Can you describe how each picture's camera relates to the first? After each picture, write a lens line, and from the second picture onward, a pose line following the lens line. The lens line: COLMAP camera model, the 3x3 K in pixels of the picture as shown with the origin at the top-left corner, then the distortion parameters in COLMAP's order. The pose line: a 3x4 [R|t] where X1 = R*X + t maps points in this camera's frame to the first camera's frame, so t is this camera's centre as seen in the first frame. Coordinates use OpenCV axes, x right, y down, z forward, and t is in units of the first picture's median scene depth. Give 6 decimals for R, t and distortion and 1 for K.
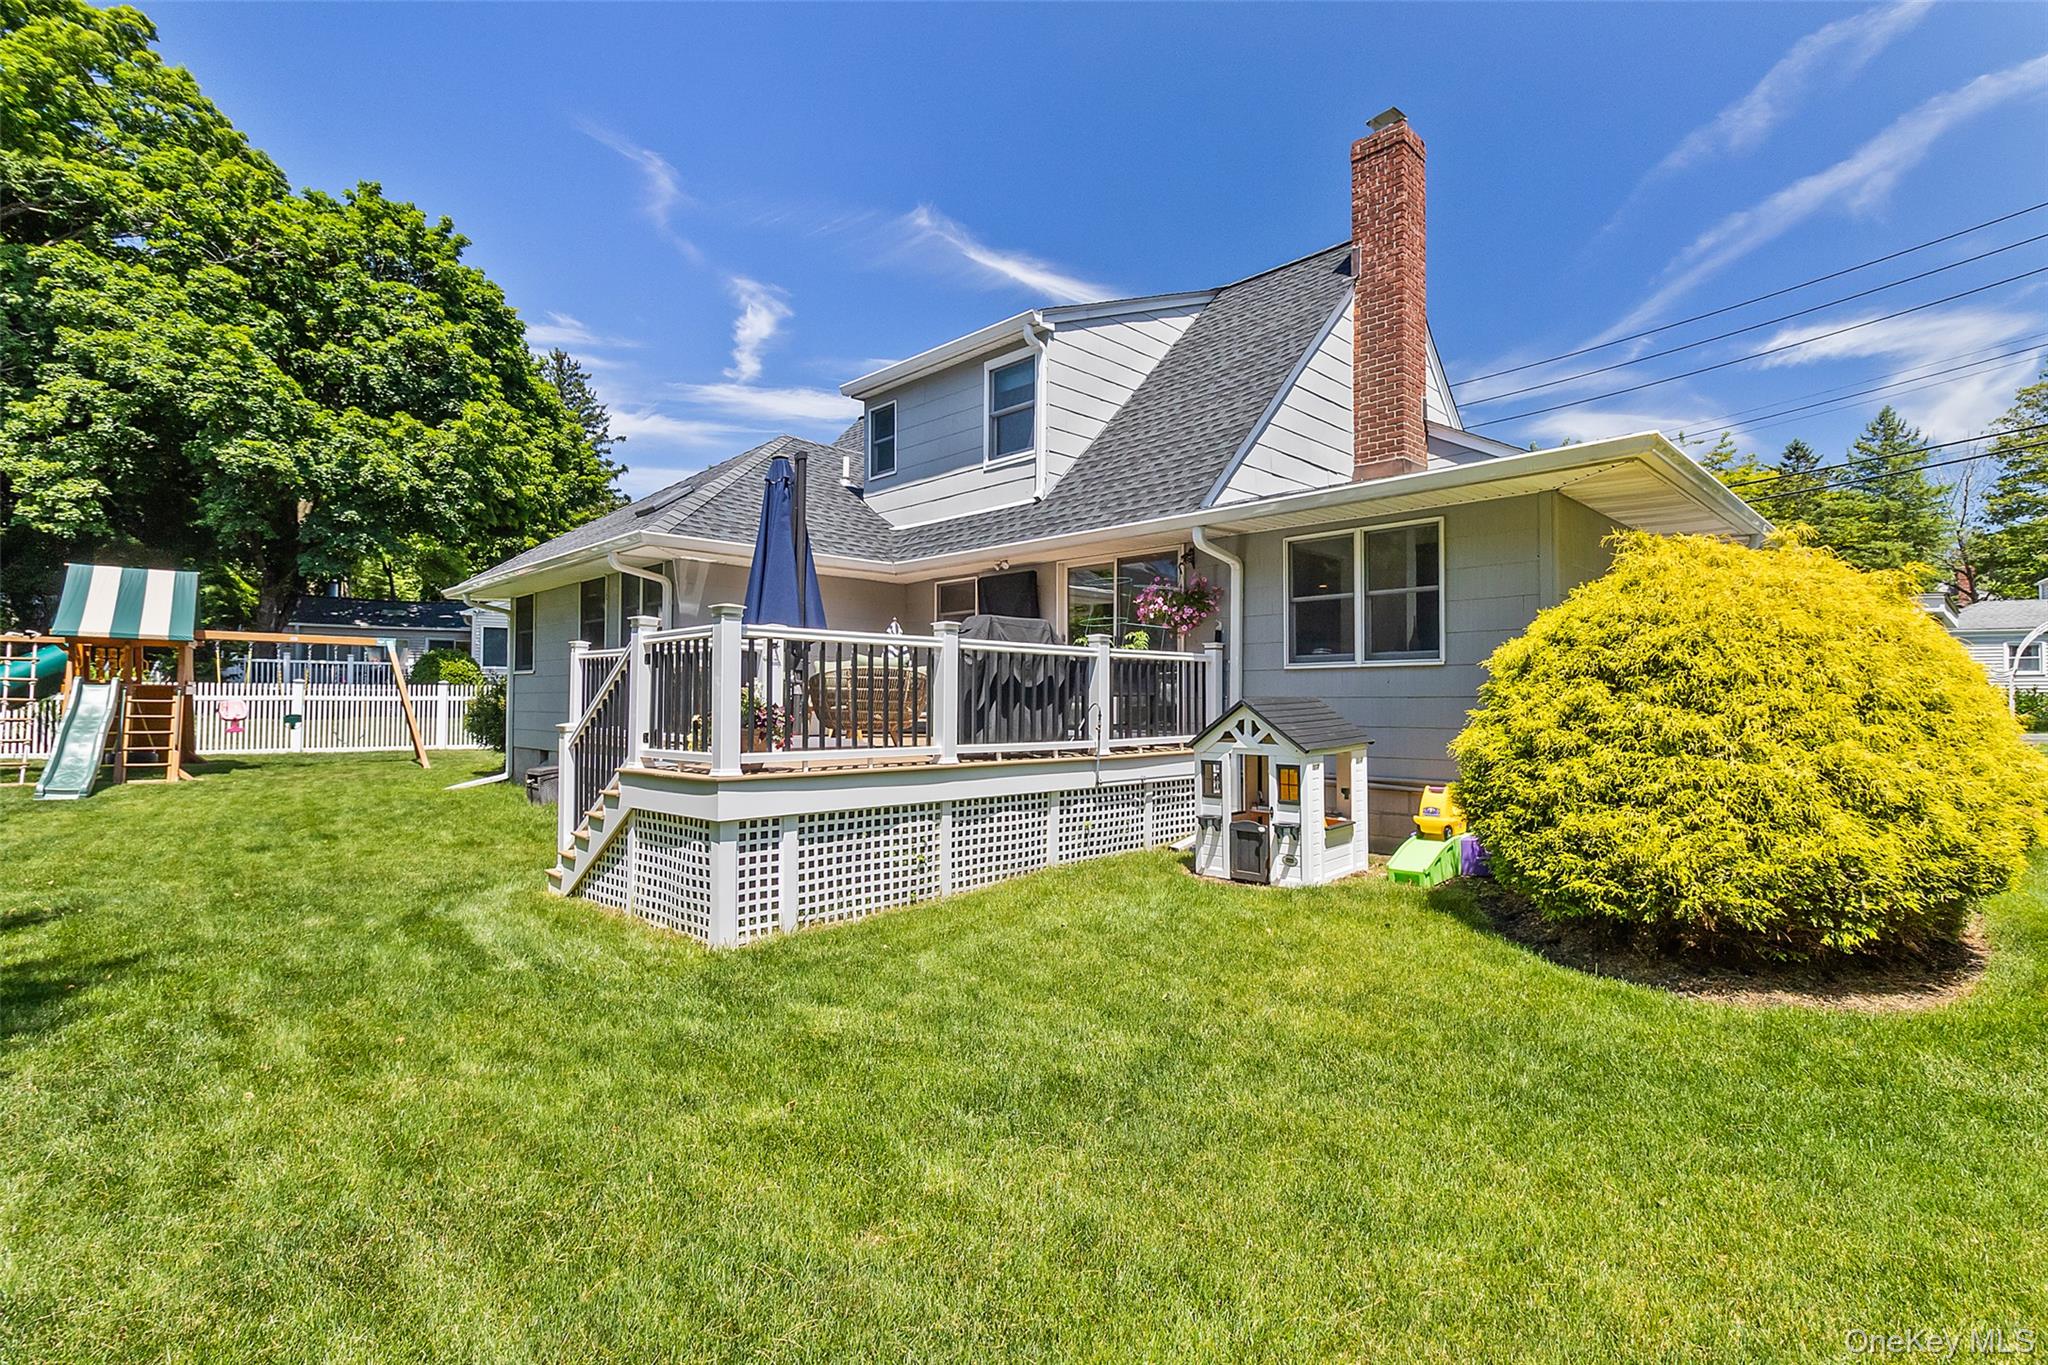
lens RADIAL K [[956.6, 0, 1024.0], [0, 956.6, 682.5], [0, 0, 1]] dist [0.012433, 0.000205]
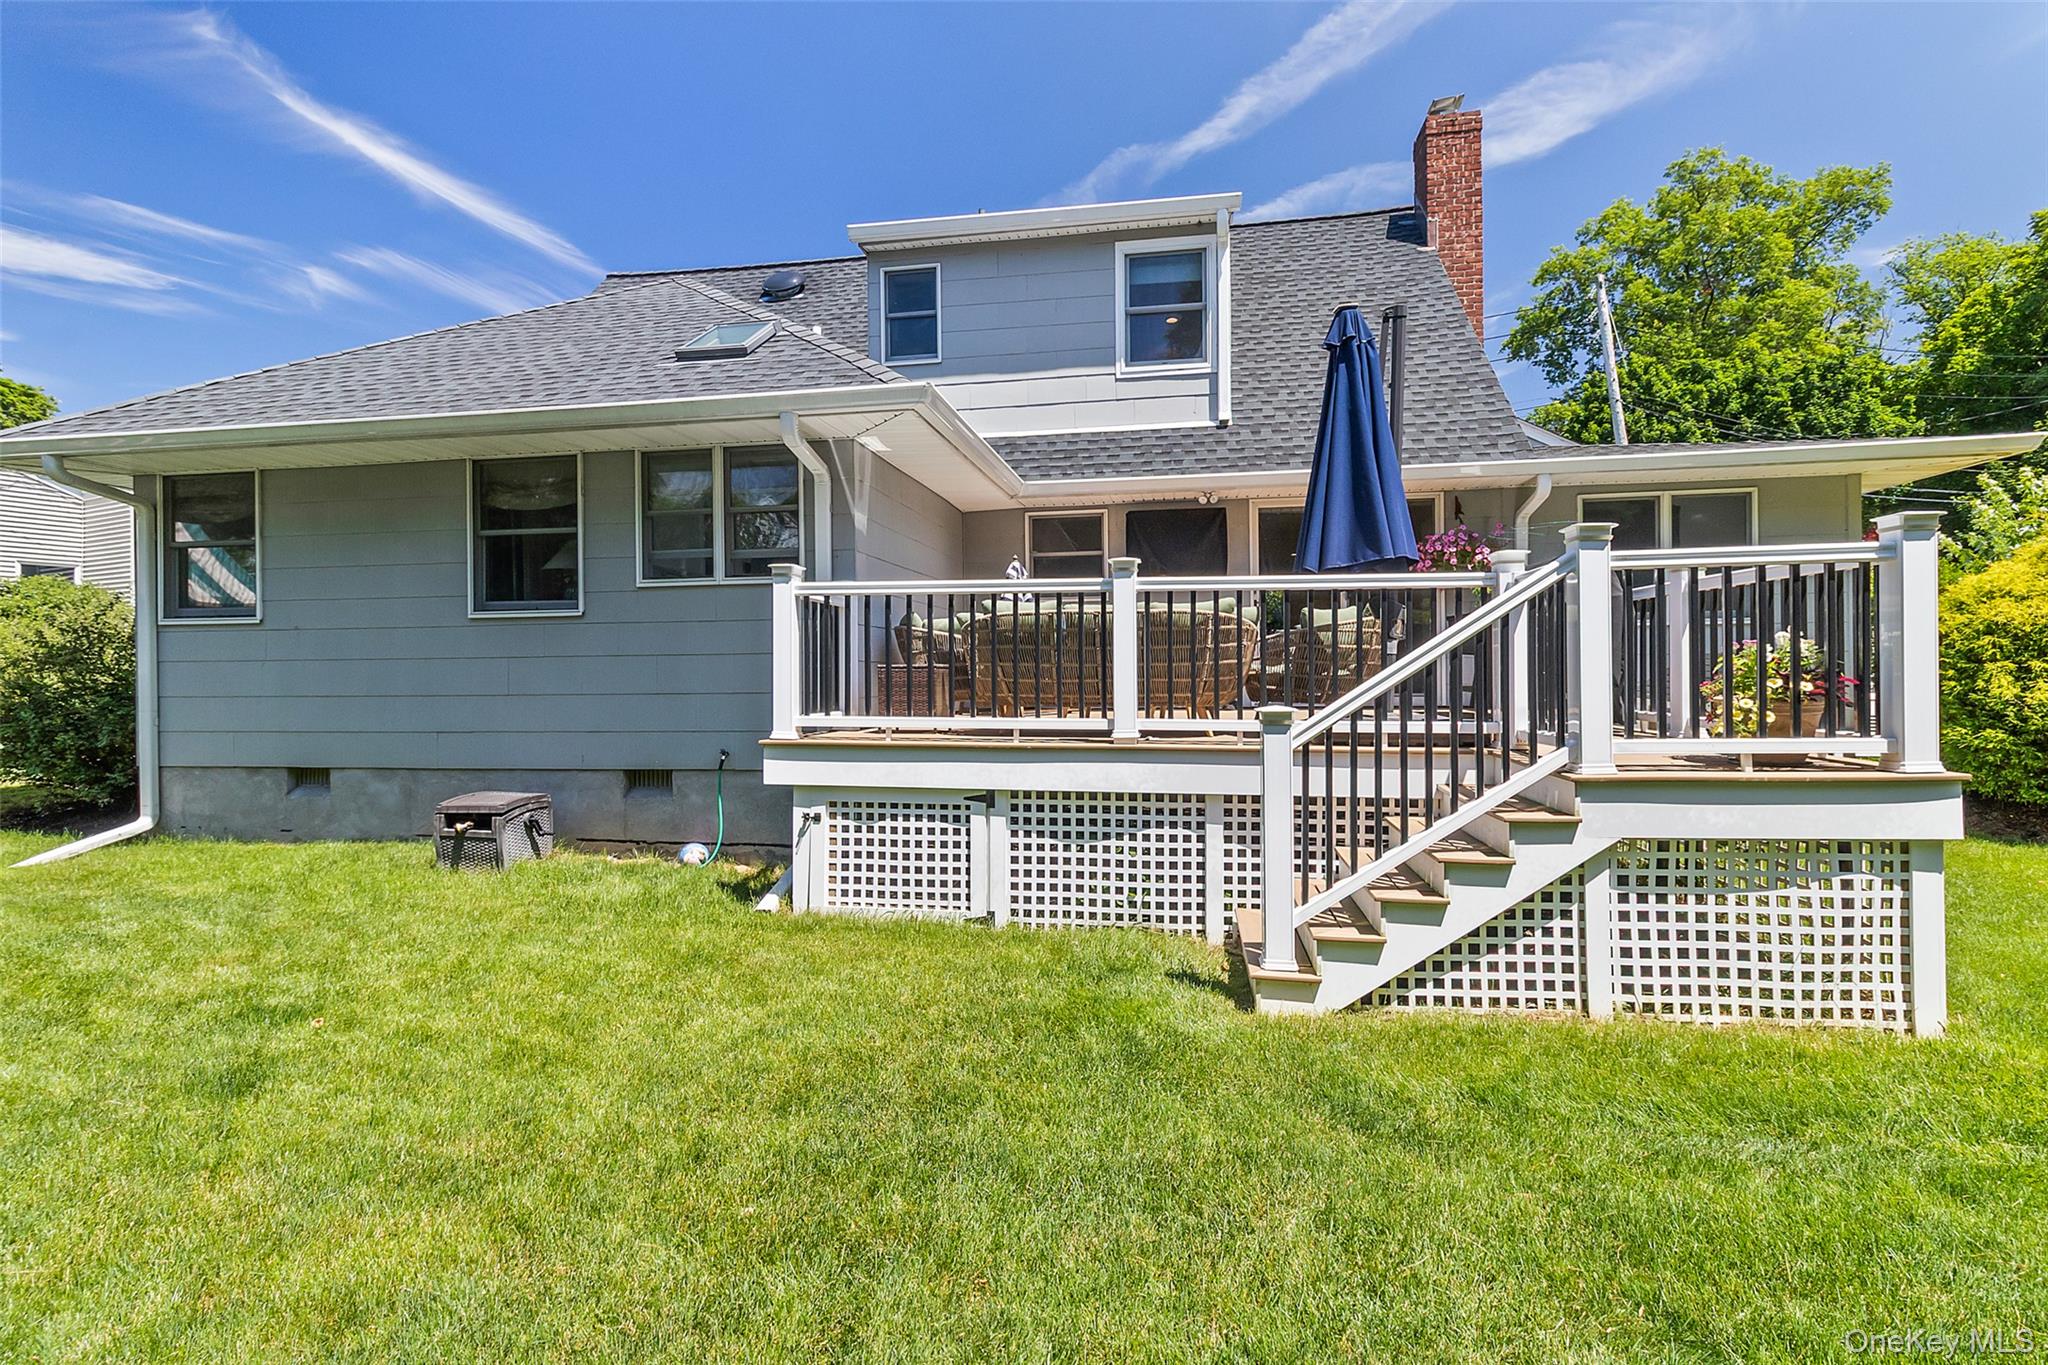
lens RADIAL K [[943.1, 0, 1021.7], [0, 943.1, 660.2], [0, 0, 1]] dist [0.013779, -0.000251]
pose [[0.812904, -0.007132, 0.582355, -0.415225], [-0.000137, 0.999923, 0.012436, 0.004811], [-0.582398, -0.010189, 0.812840, 0.289486]]
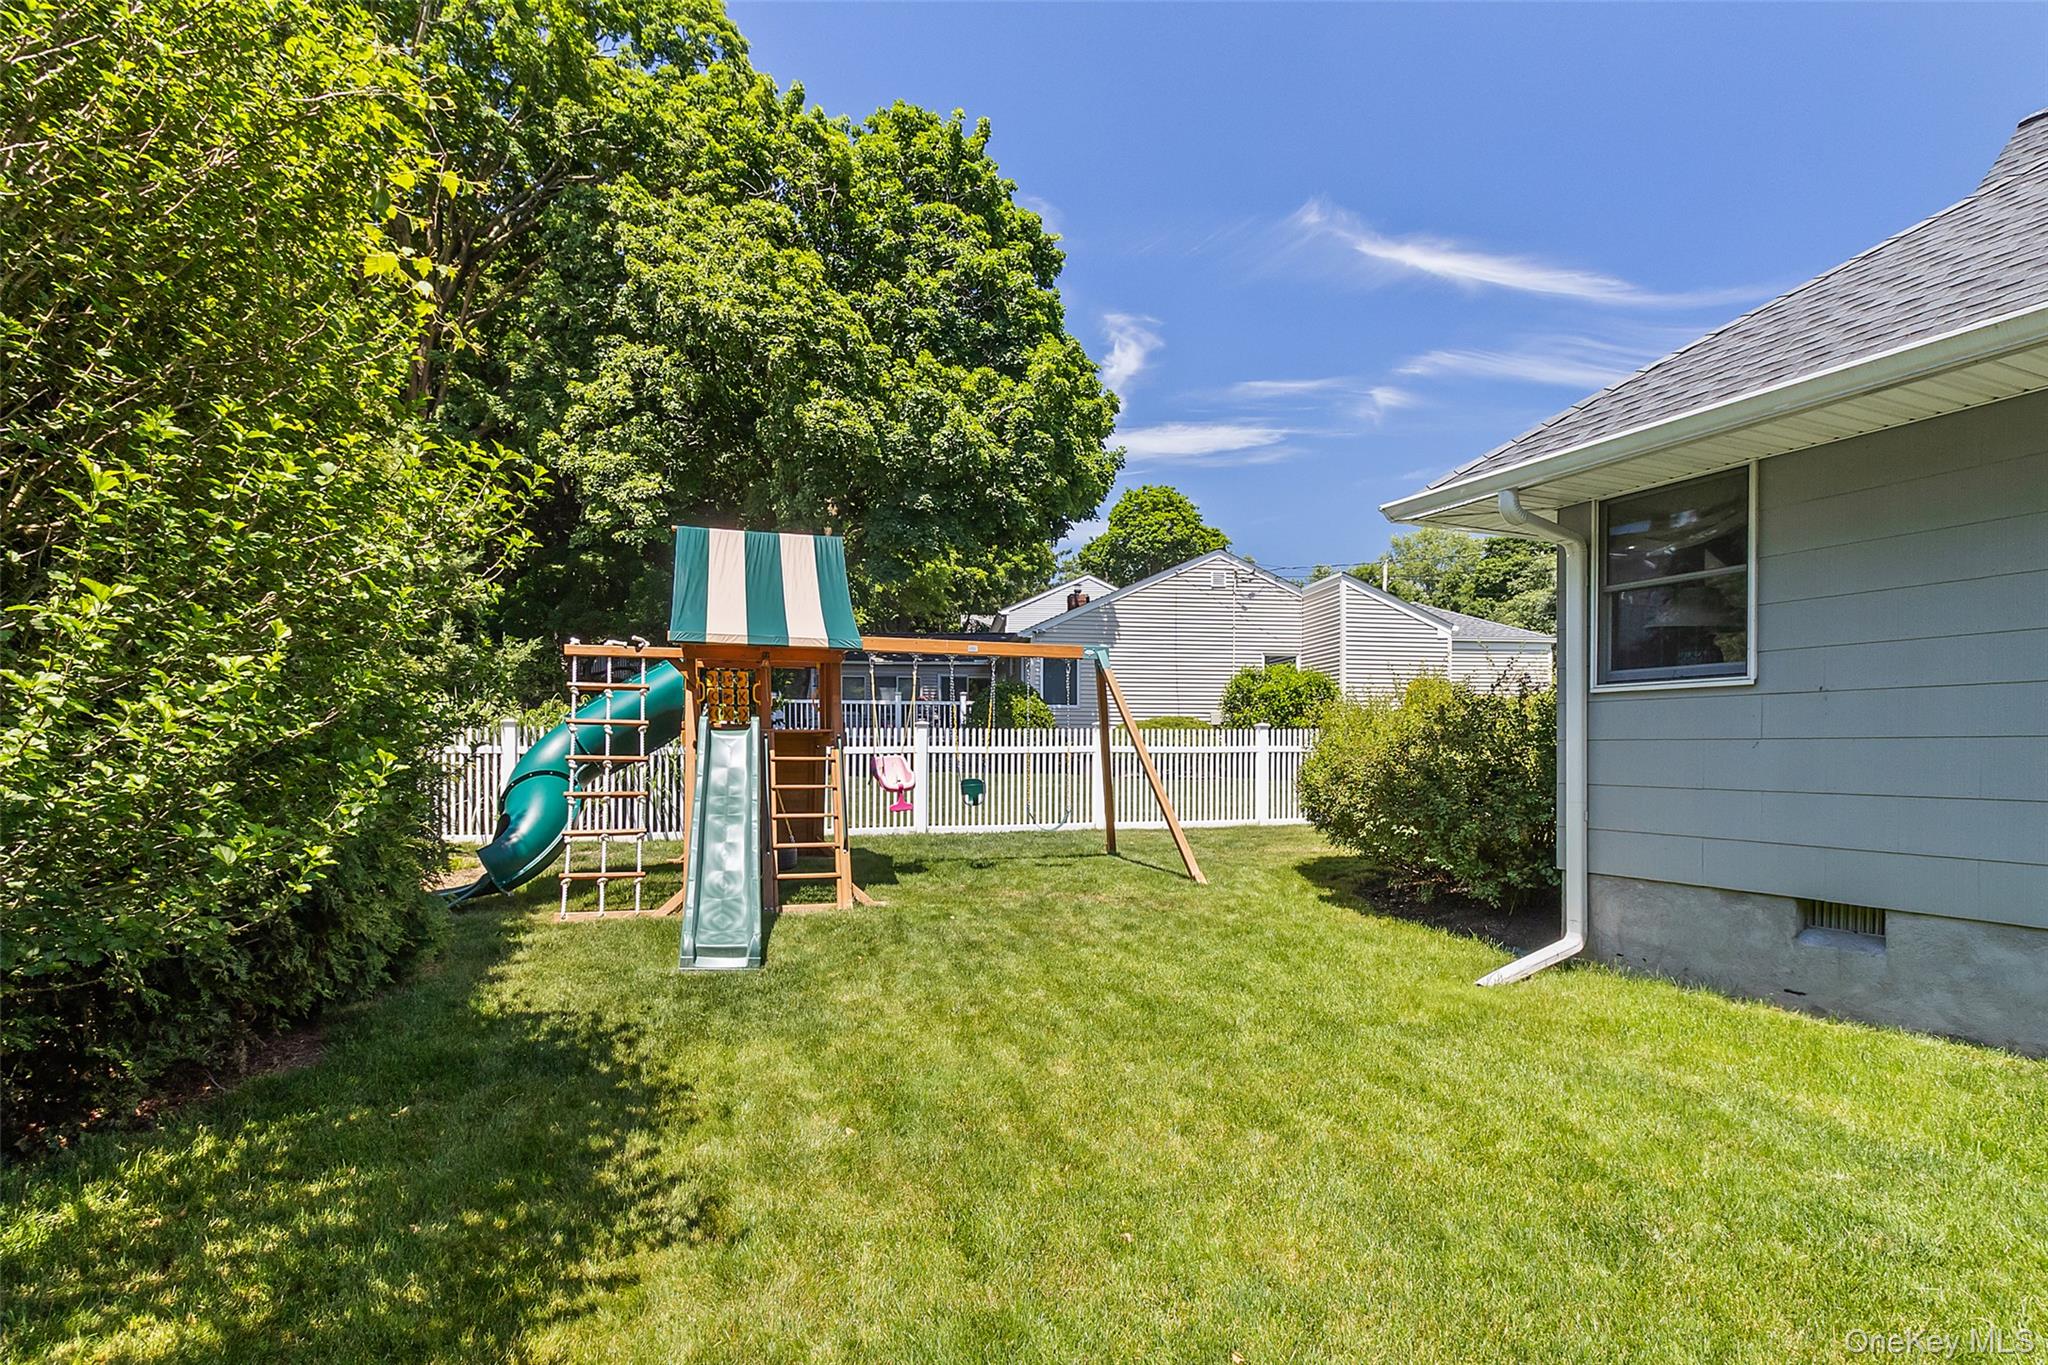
lens RADIAL K [[995.3, 0, 1055.9], [0, 995.3, 732.1], [0, 0, 1]] dist [-0.021810, 0.000108]
pose [[0.945486, -0.012363, -0.325428, -0.554952], [0.014472, 0.999887, 0.004060, 0.003891], [0.325341, -0.008549, 0.945558, 0.485850]]
